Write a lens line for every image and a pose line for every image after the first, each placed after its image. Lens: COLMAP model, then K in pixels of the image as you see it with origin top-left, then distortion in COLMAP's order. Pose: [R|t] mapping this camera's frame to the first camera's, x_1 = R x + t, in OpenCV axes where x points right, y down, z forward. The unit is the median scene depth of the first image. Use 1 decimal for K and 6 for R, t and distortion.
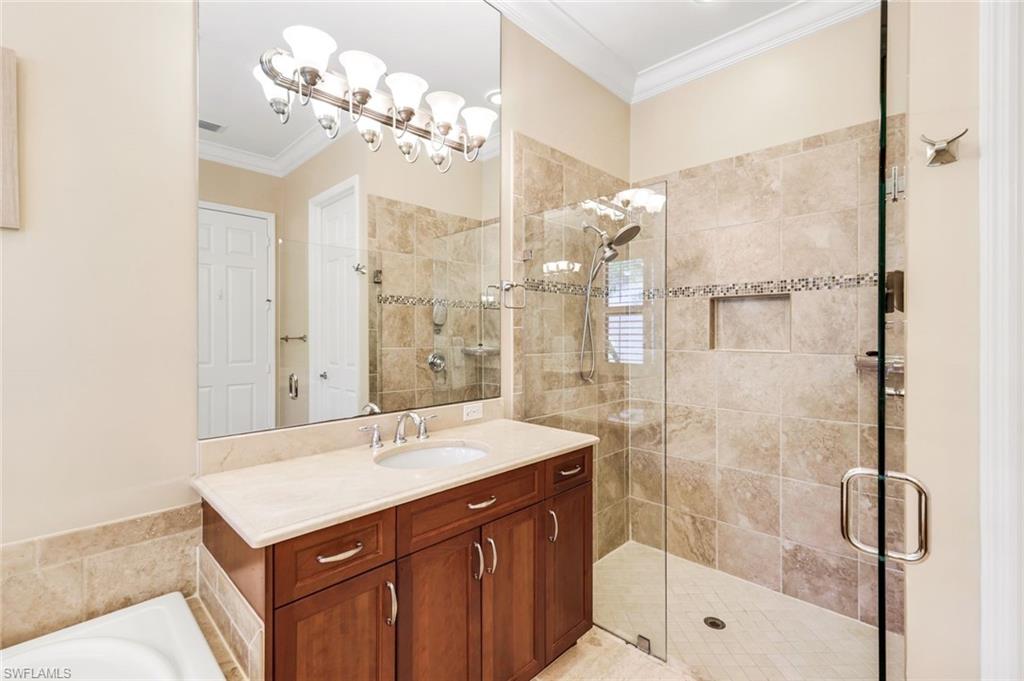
lens RADIAL K [[451.1, 0, 509.3], [0, 451.1, 335.2], [0, 0, 1]] dist [0.003707, 0.000344]
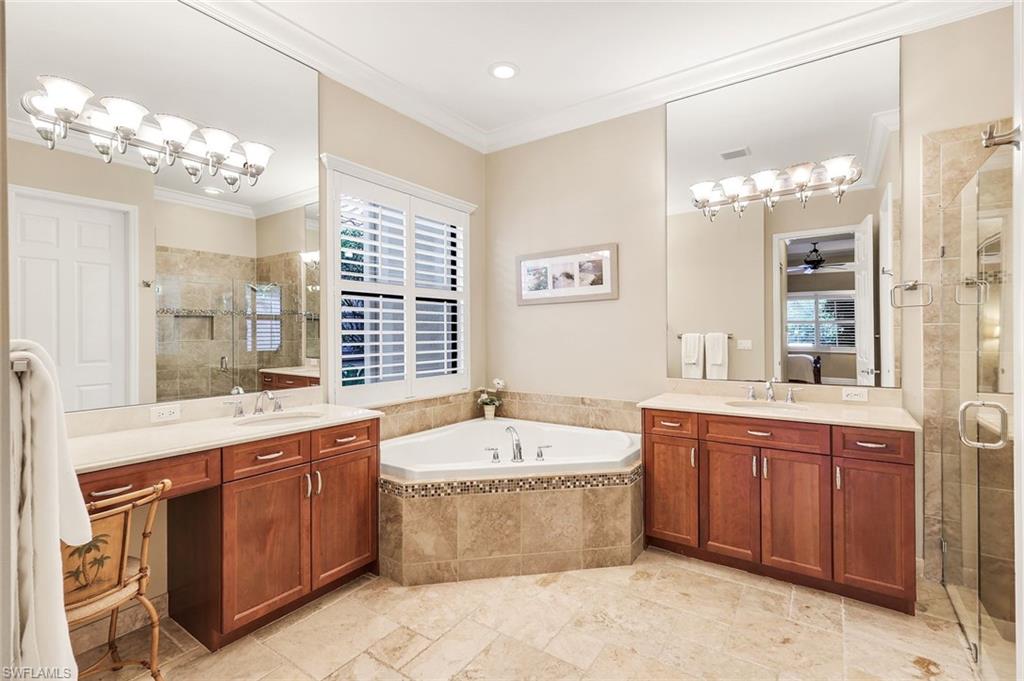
lens RADIAL K [[451.1, 0, 512.6], [0, 451.1, 335.6], [0, 0, 1]] dist [0.003707, 0.000344]
pose [[0.168633, 0.005094, -0.985666, 1.031236], [0.001165, 0.999985, 0.005367, 0.002462], [0.985678, -0.002053, 0.168625, -0.125728]]
